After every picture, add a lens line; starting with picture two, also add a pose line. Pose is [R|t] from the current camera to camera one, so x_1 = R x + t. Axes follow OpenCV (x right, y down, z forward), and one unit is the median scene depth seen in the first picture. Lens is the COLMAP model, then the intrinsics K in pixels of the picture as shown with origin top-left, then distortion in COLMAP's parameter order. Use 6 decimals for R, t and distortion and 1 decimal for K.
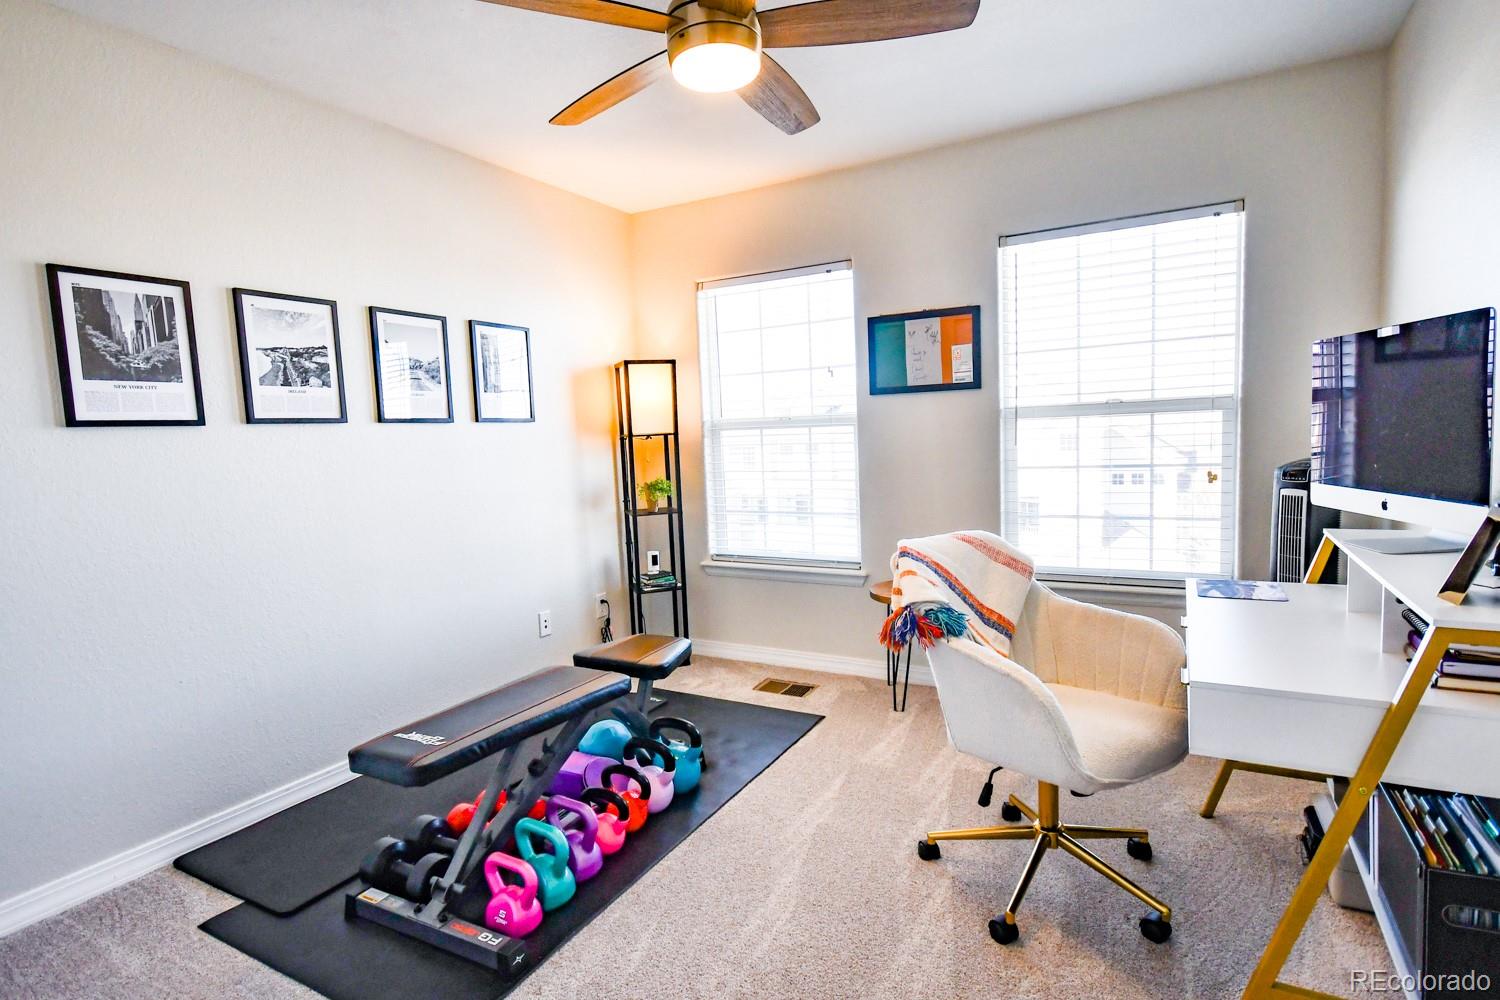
lens RADIAL K [[758.7, 0, 750.0], [0, 758.7, 500.0], [0, 0, 1]] dist [-0.000924, -0.000179]
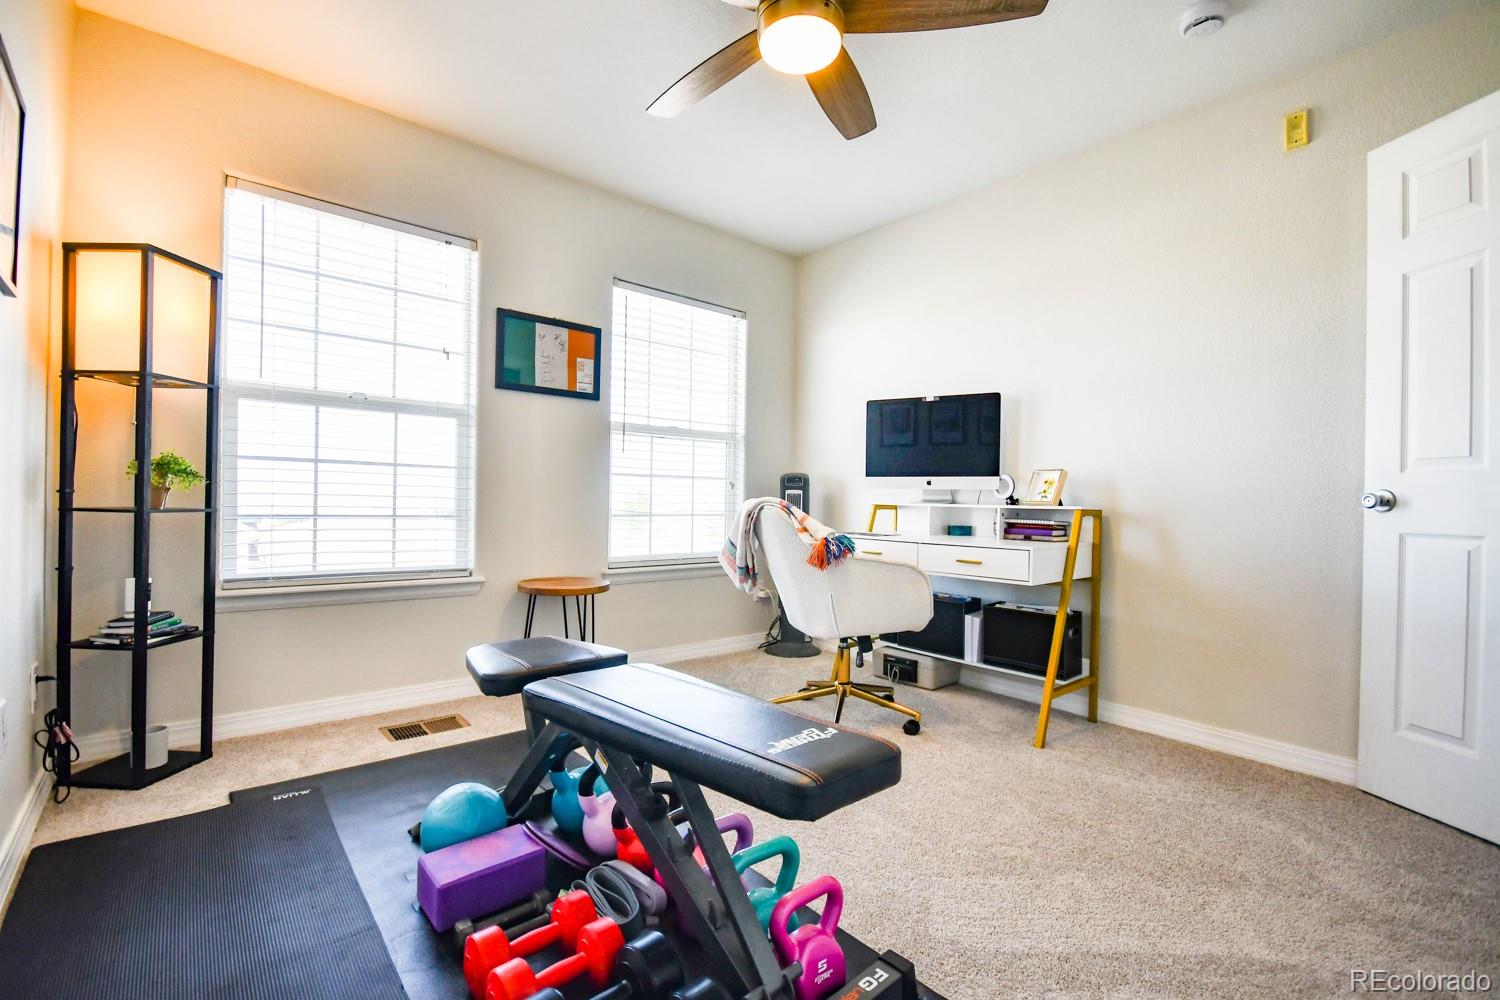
lens RADIAL K [[662.9, 0, 750.0], [0, 662.9, 500.0], [0, 0, 1]] dist [0.001152, 0.000192]
pose [[0.343211, 0.048303, 0.938016, -0.597076], [0.052672, 0.996115, -0.070567, 0.091419], [-0.937780, 0.073626, 0.339333, 0.508831]]
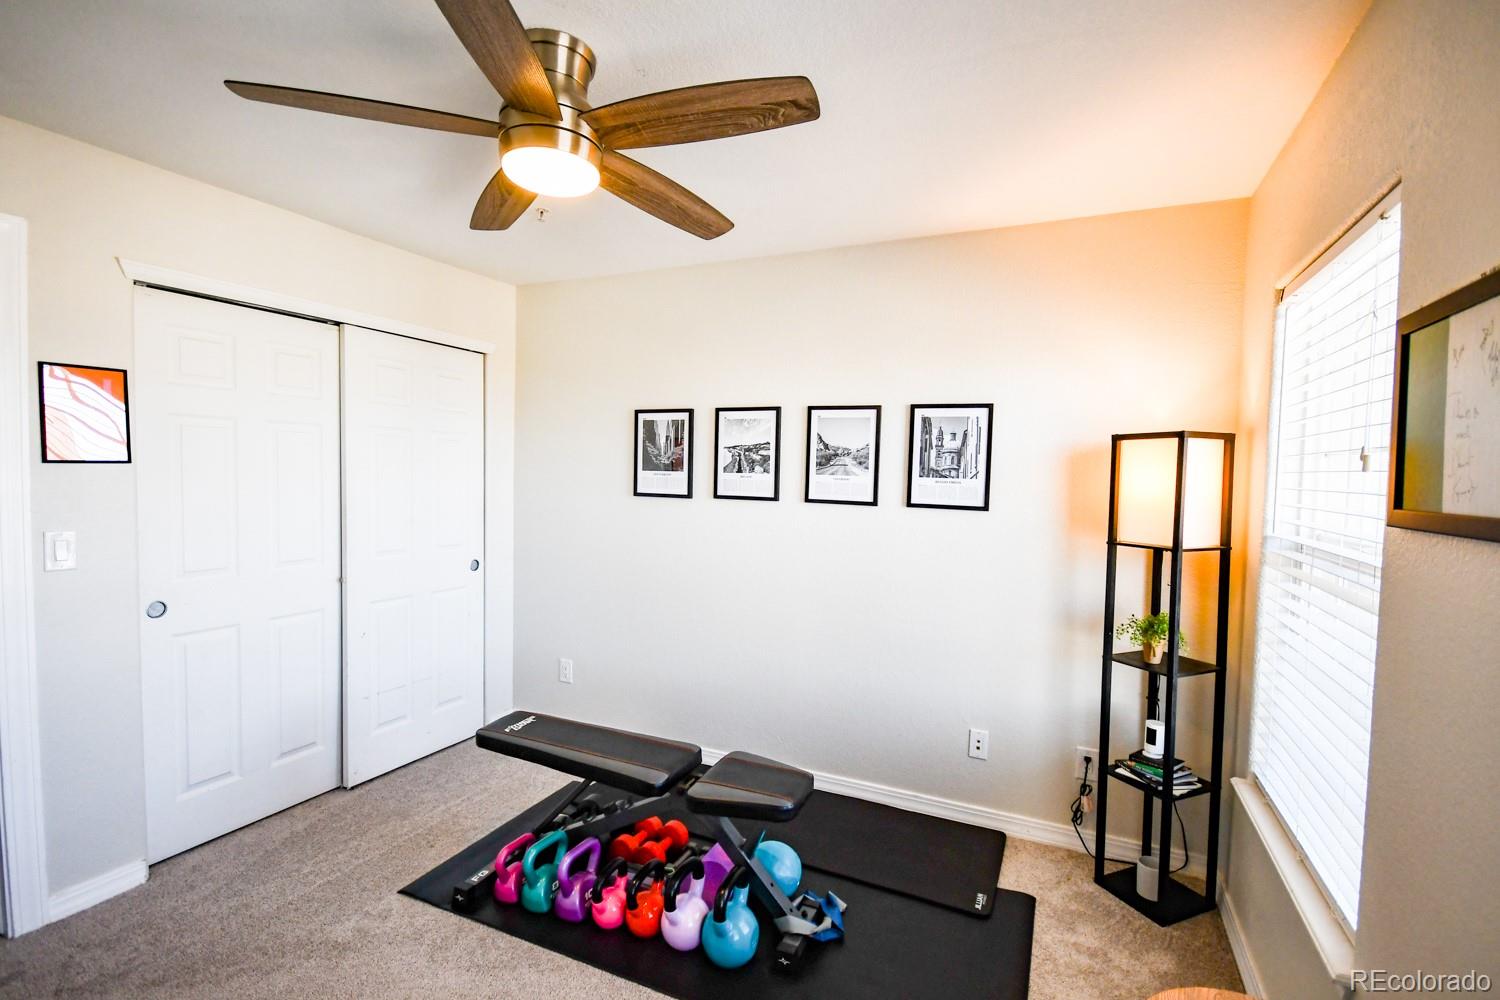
lens RADIAL K [[688.3, 0, 750.0], [0, 688.3, 500.0], [0, 0, 1]] dist [-0.000353, 0.000093]
pose [[0.074449, 0.082042, -0.993844, 0.554513], [-0.114246, 0.990750, 0.073228, -0.166219], [0.990659, 0.108091, 0.083133, 0.781496]]
